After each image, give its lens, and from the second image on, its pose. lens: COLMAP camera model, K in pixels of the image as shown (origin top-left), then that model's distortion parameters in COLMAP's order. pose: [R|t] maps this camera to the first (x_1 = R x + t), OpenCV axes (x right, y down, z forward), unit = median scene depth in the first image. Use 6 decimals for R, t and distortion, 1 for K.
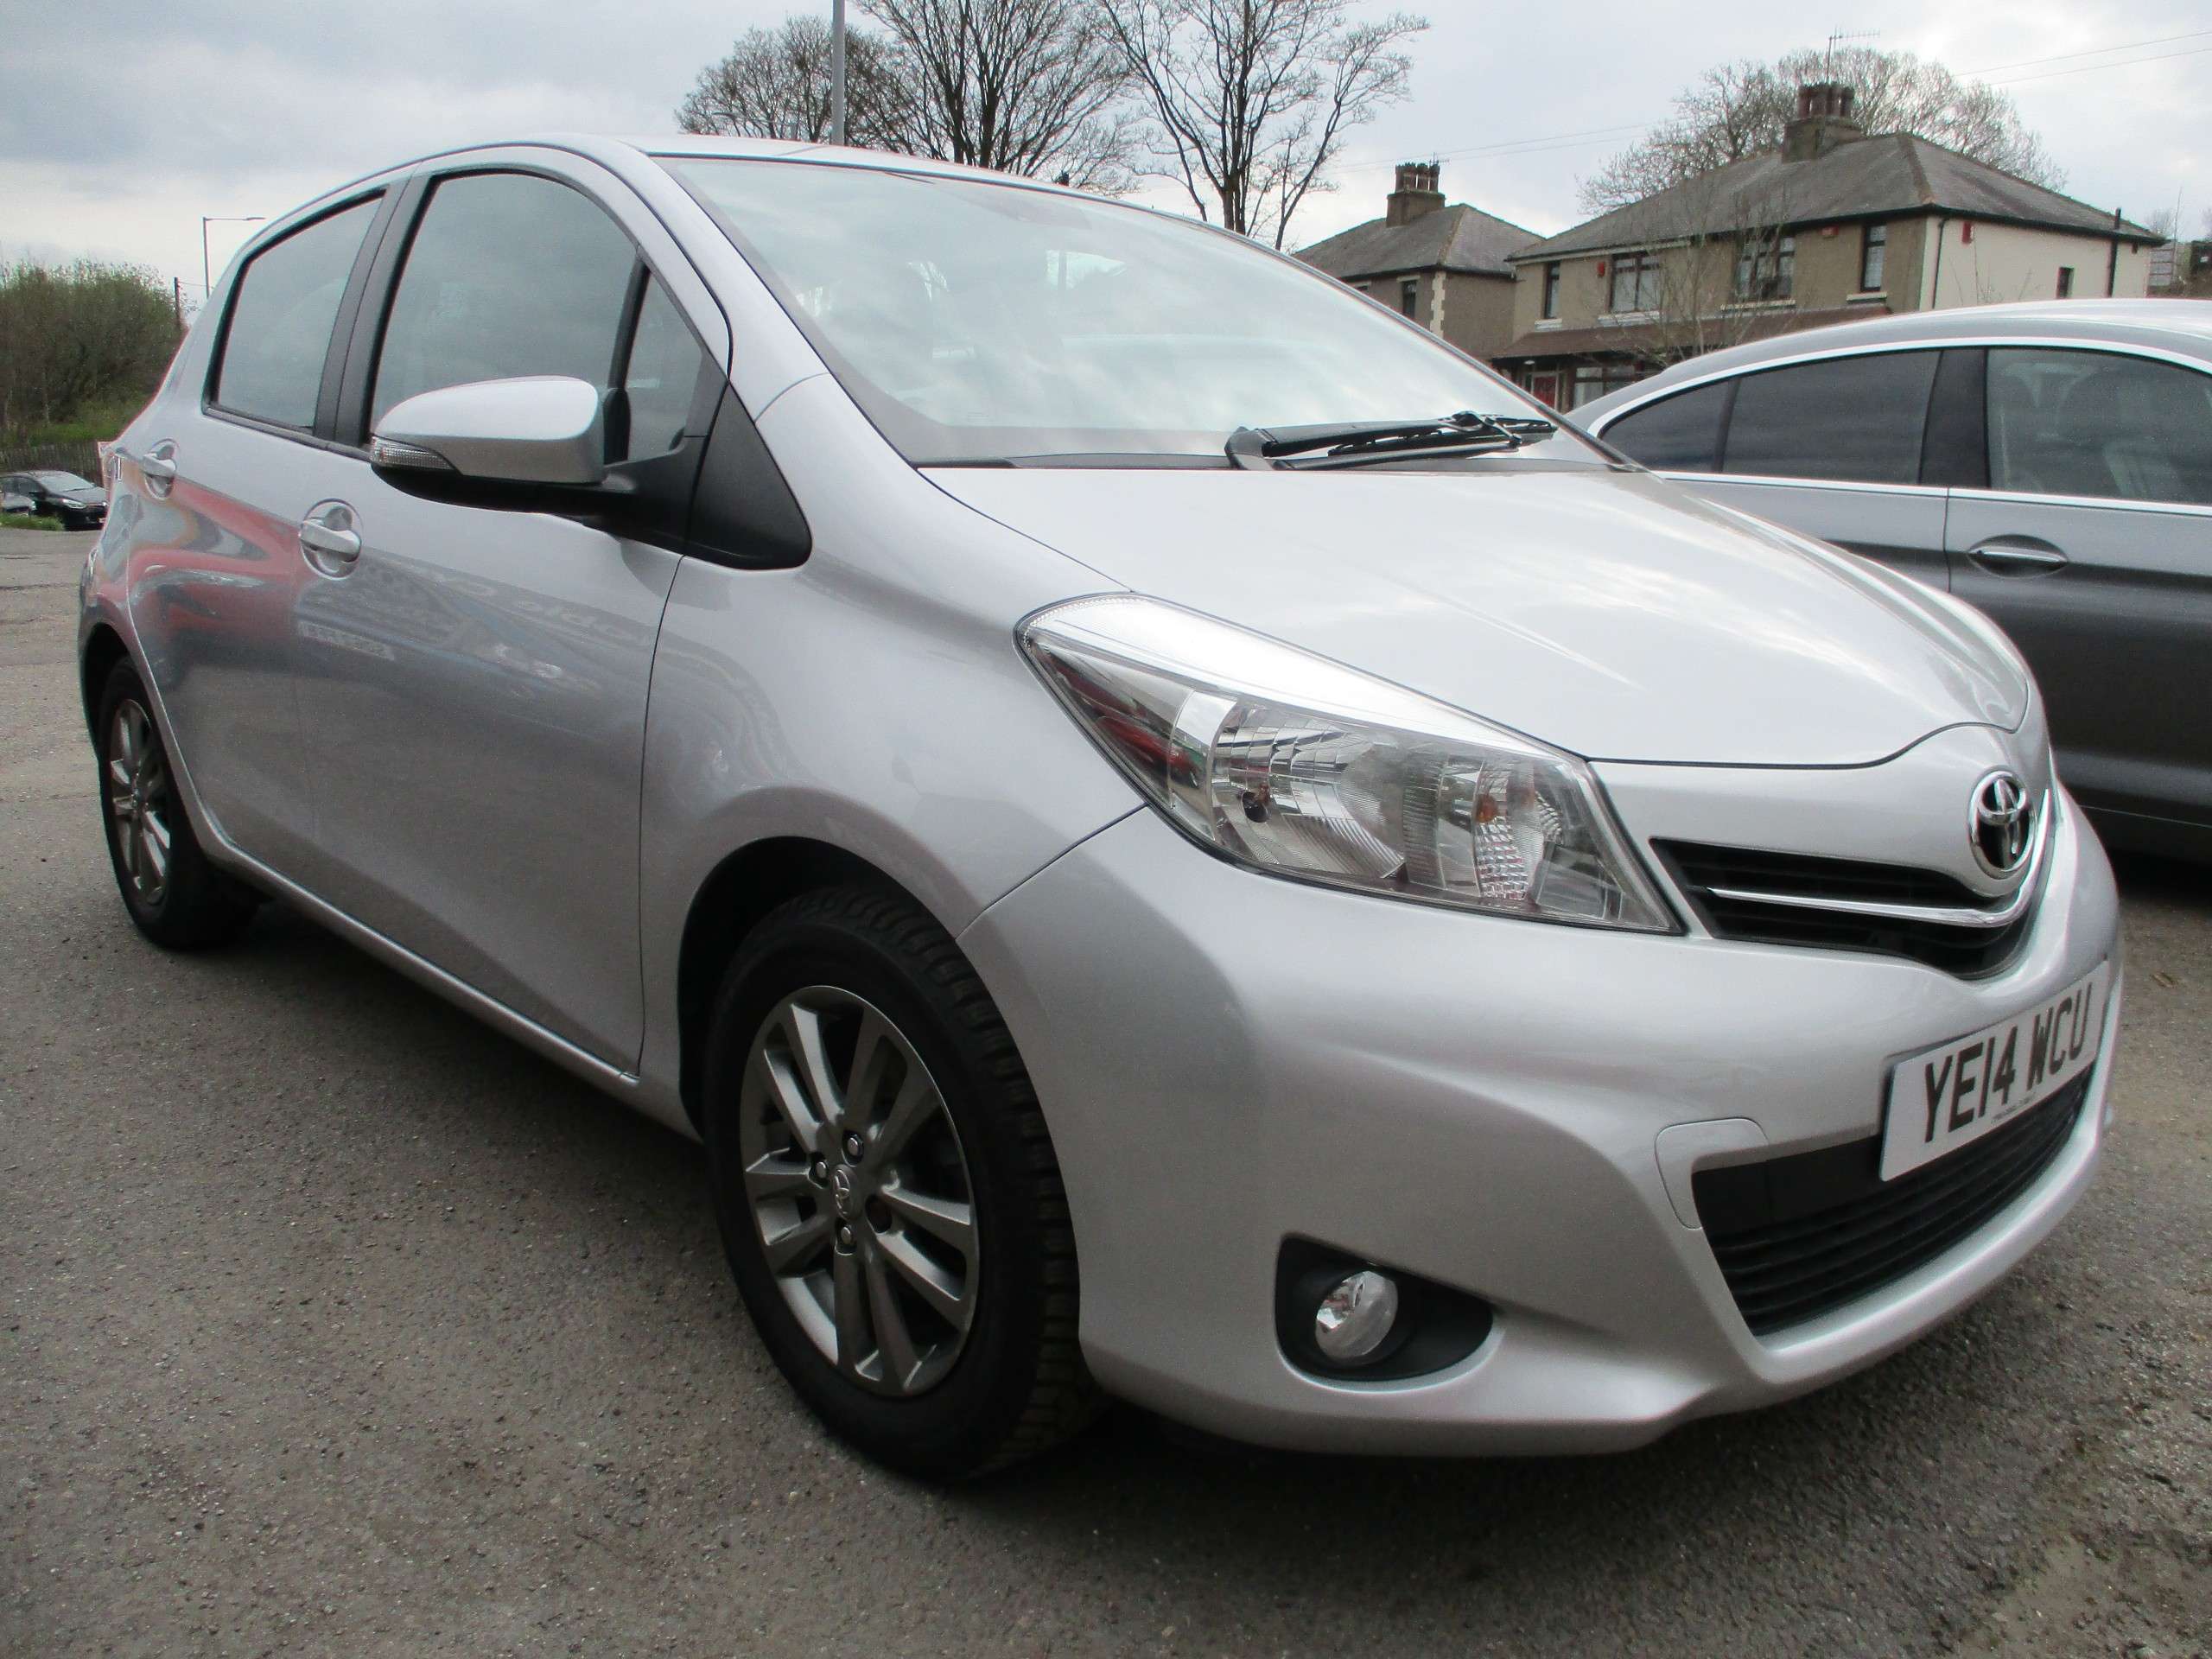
lens RADIAL K [[1860.6, 0, 1106.0], [0, 1860.6, 829.5], [0, 0, 1]] dist [-0.041081, 0.016726]
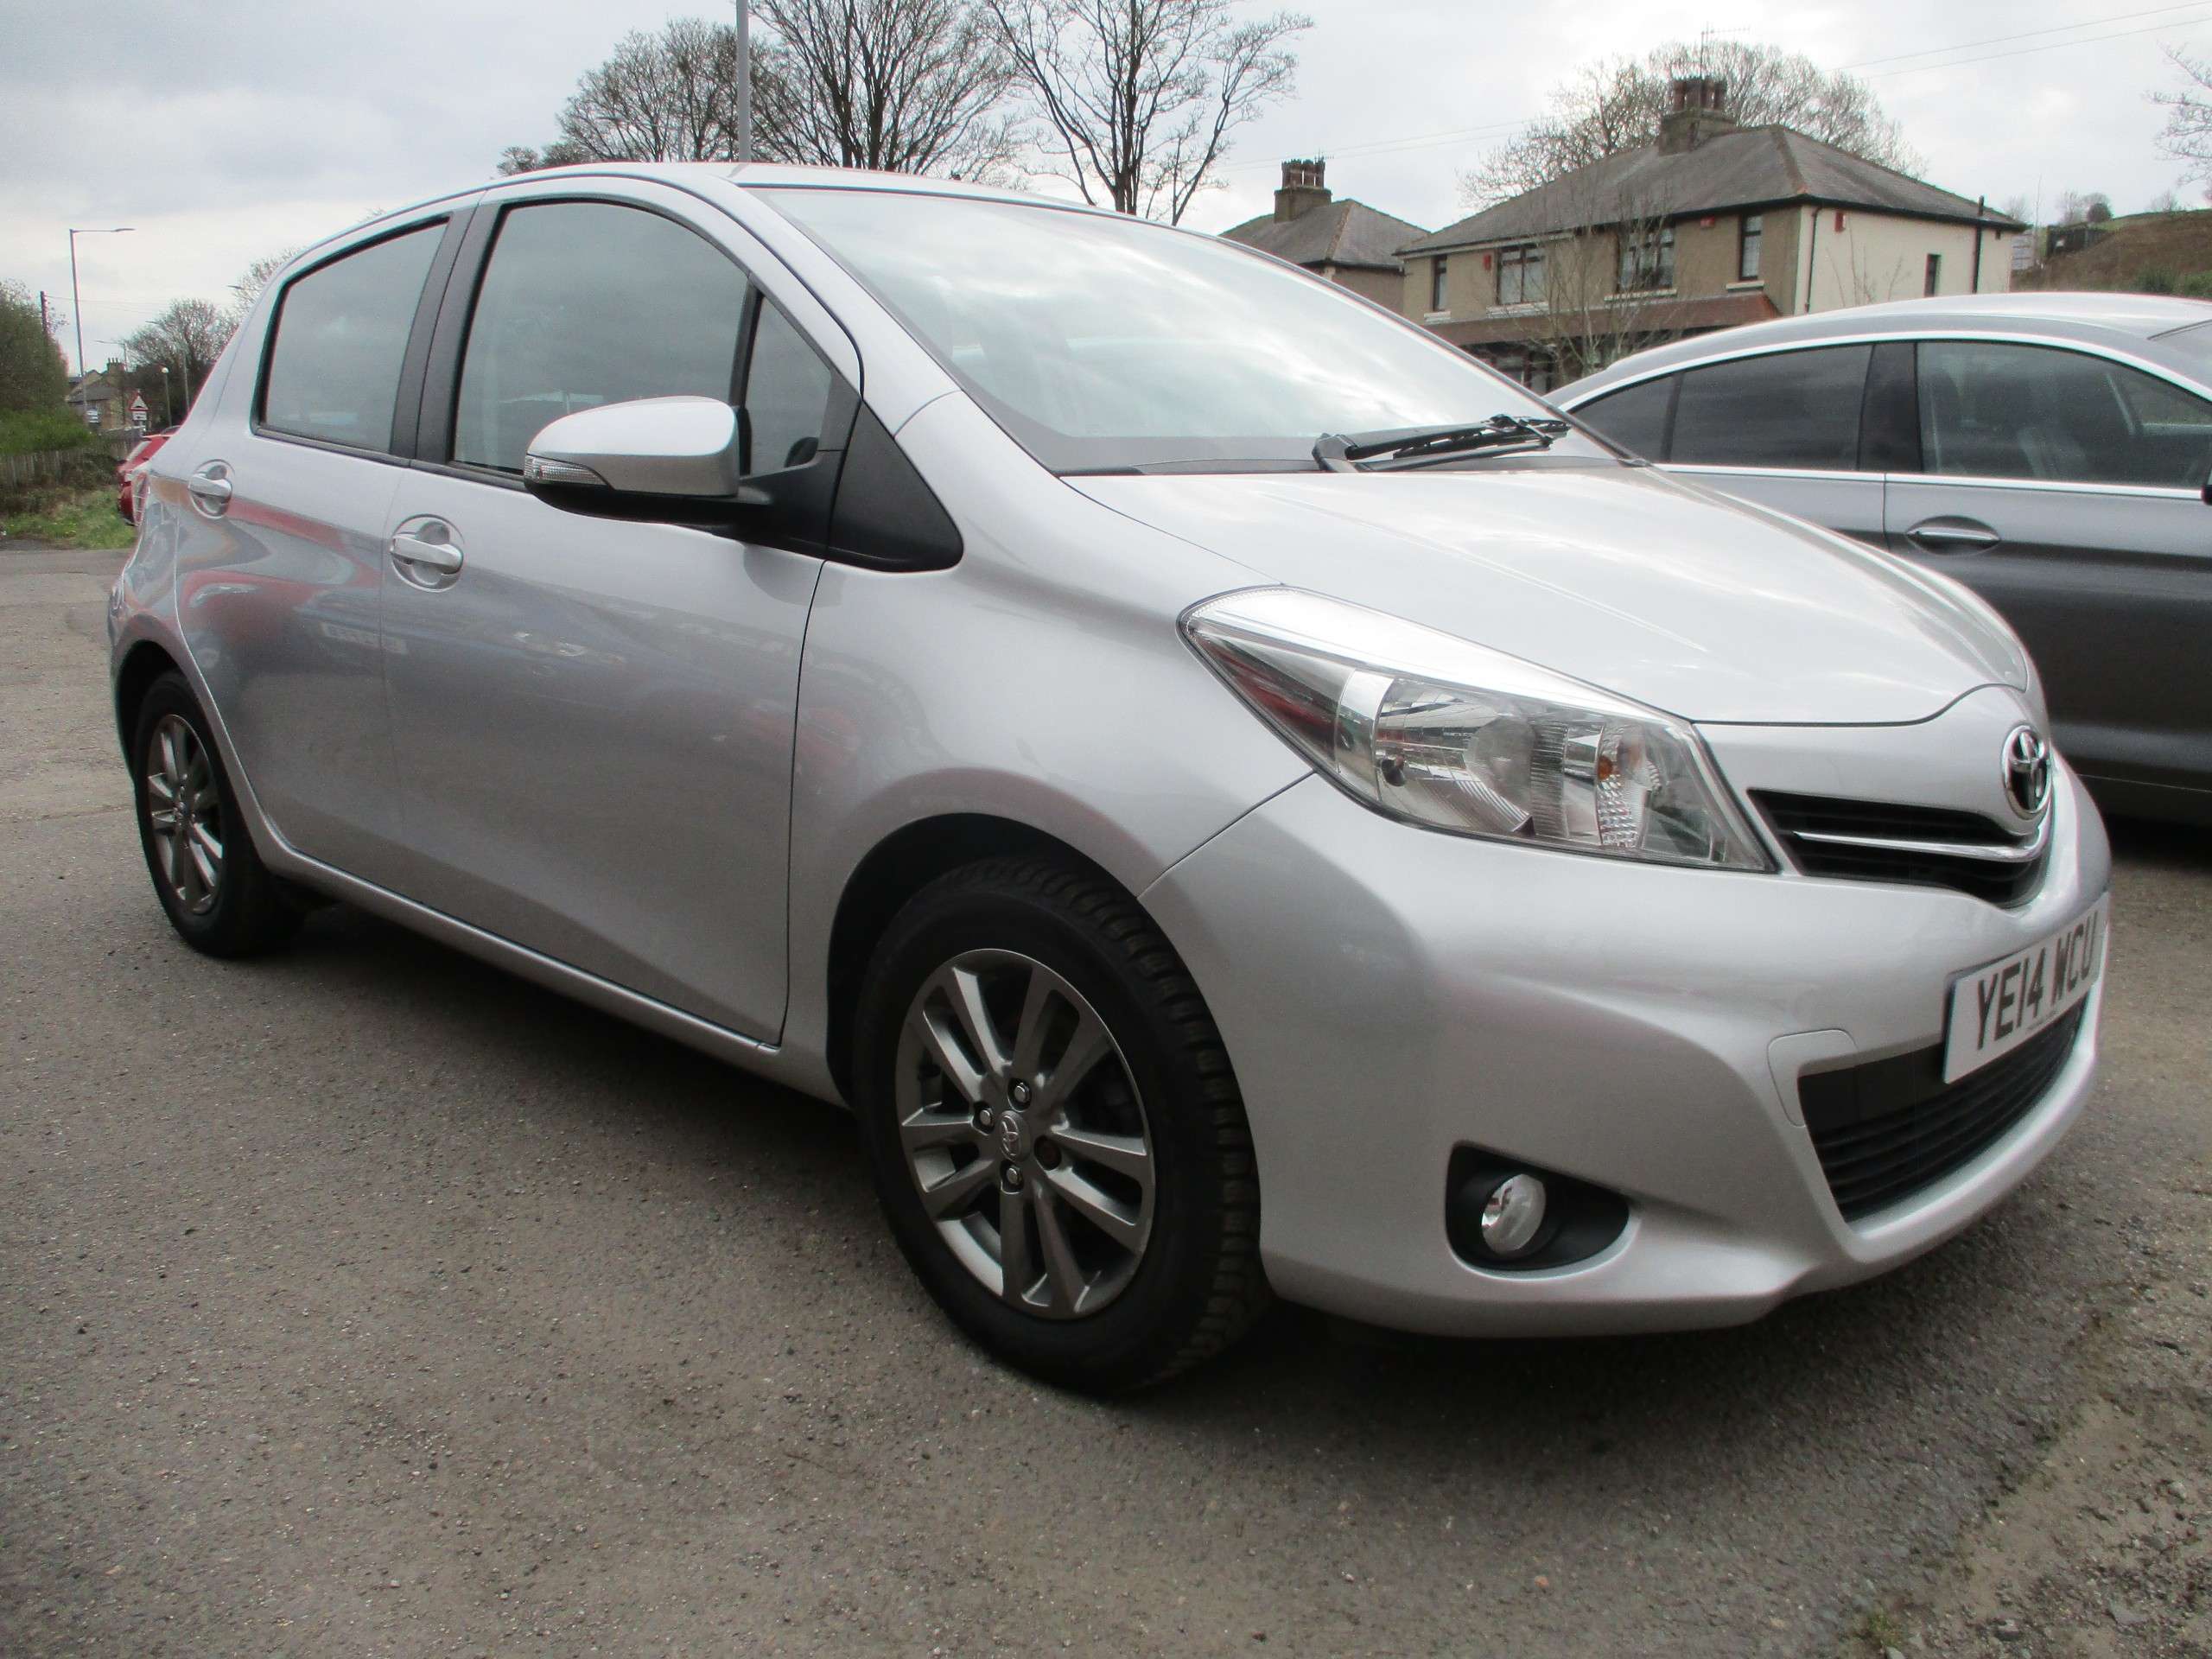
lens RADIAL K [[1860.6, 0, 1106.0], [0, 1860.6, 829.5], [0, 0, 1]] dist [-0.041081, 0.016726]
pose [[0.998045, -0.029819, 0.054931, -0.130472], [0.029755, 0.999555, 0.001985, 0.012398], [-0.054966, -0.000347, 0.998488, -0.095652]]
